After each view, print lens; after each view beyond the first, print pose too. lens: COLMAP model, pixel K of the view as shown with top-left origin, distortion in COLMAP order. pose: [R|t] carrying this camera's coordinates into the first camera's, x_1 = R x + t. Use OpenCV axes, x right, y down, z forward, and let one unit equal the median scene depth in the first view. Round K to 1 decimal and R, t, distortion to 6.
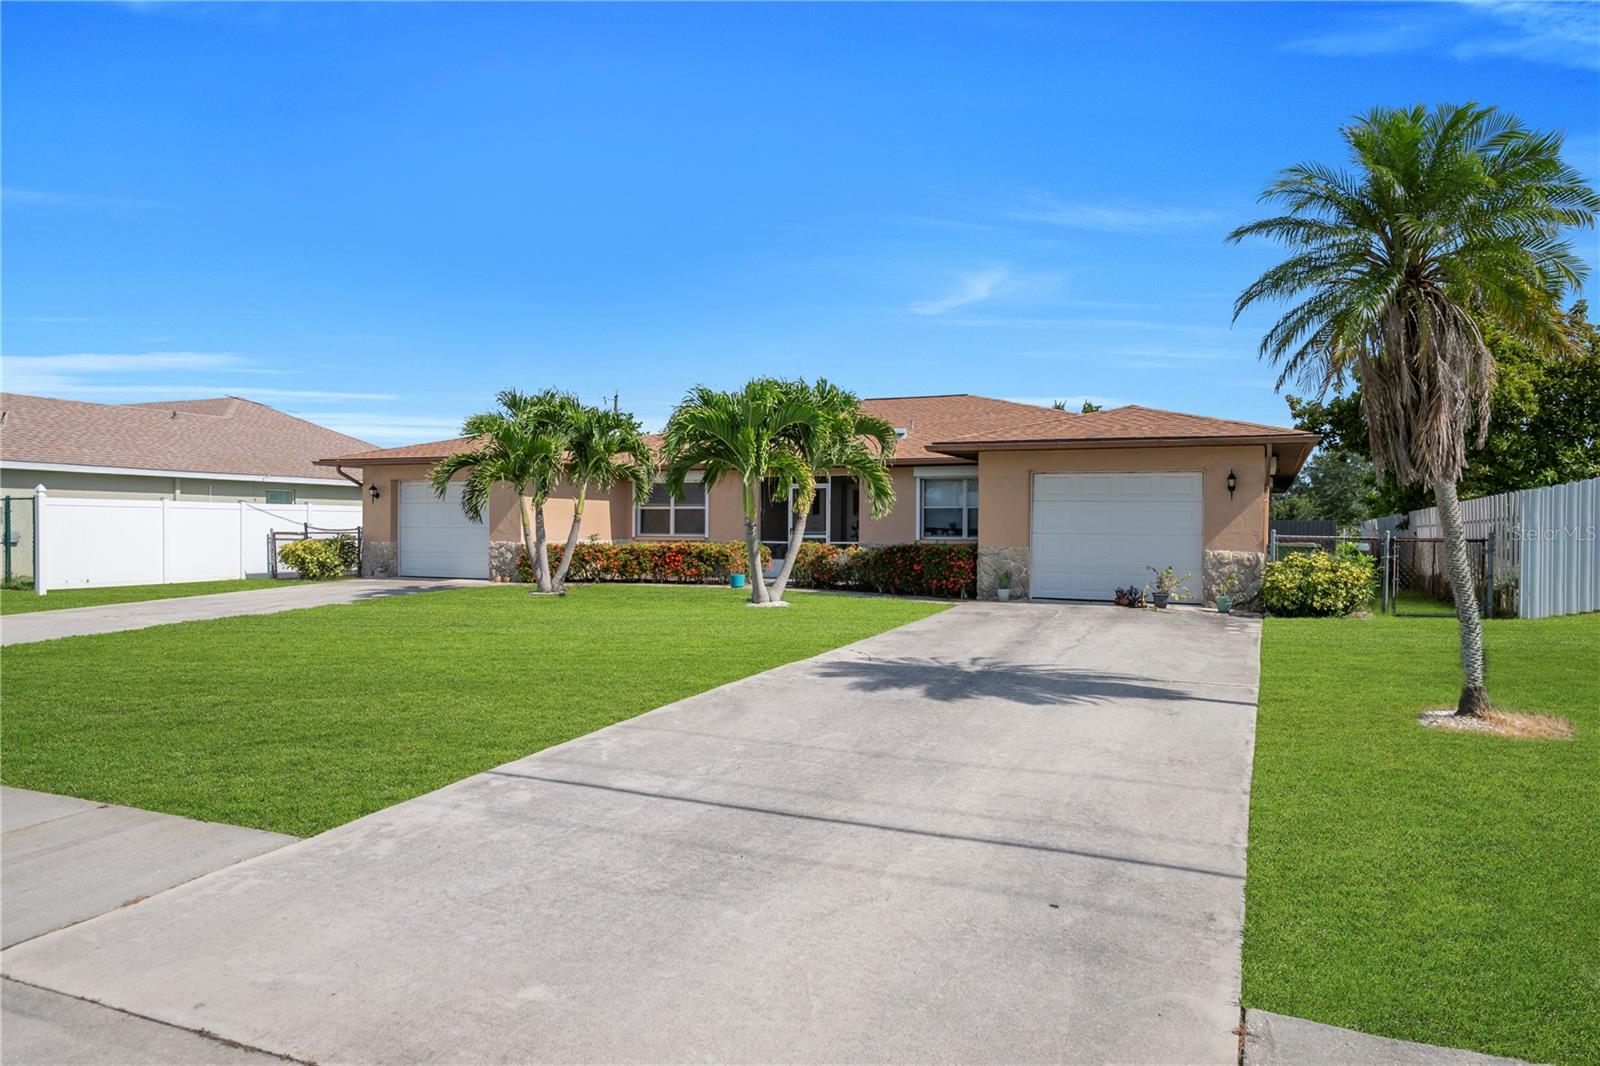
lens RADIAL K [[1007.1, 0, 800.0], [0, 1007.1, 533.0], [0, 0, 1]] dist [0.003236, 0.000037]
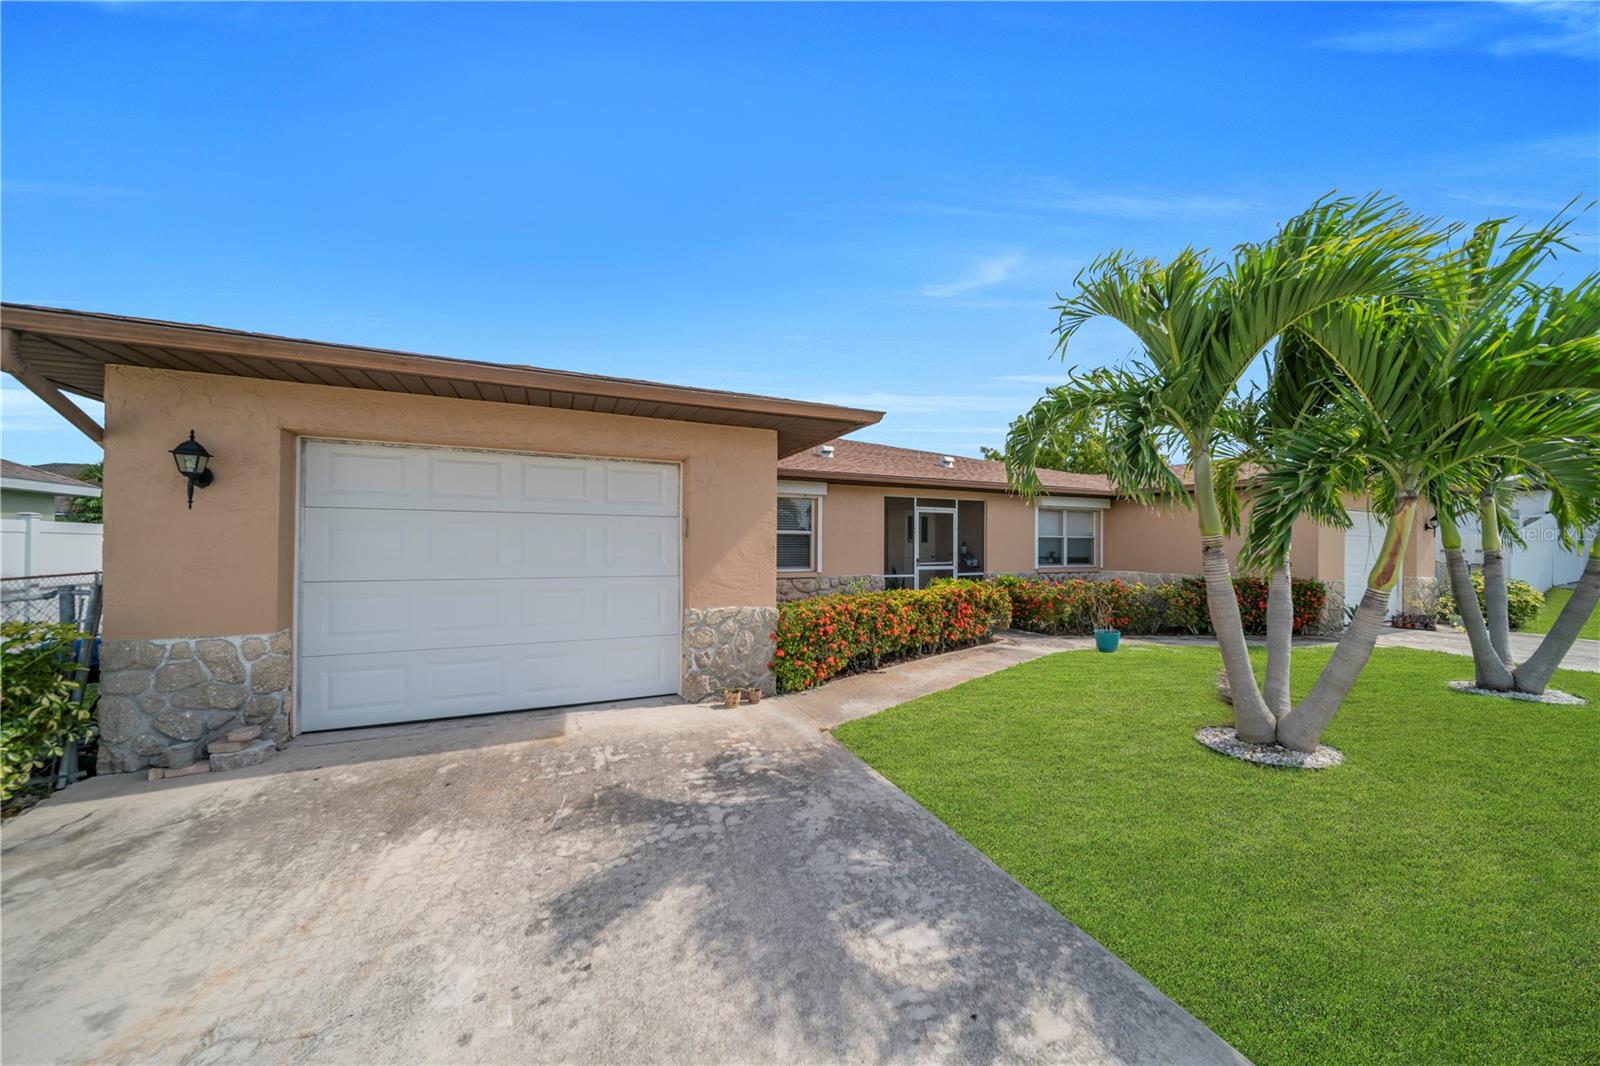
lens RADIAL K [[559.0, 0, 802.3], [0, 559.0, 542.4], [0, 0, 1]] dist [0.005564, -0.000108]
pose [[0.668274, 0.000389, 0.743915, -0.450561], [0.002919, 0.999991, -0.003144, -0.018366], [-0.743909, 0.004273, 0.668267, 0.811482]]
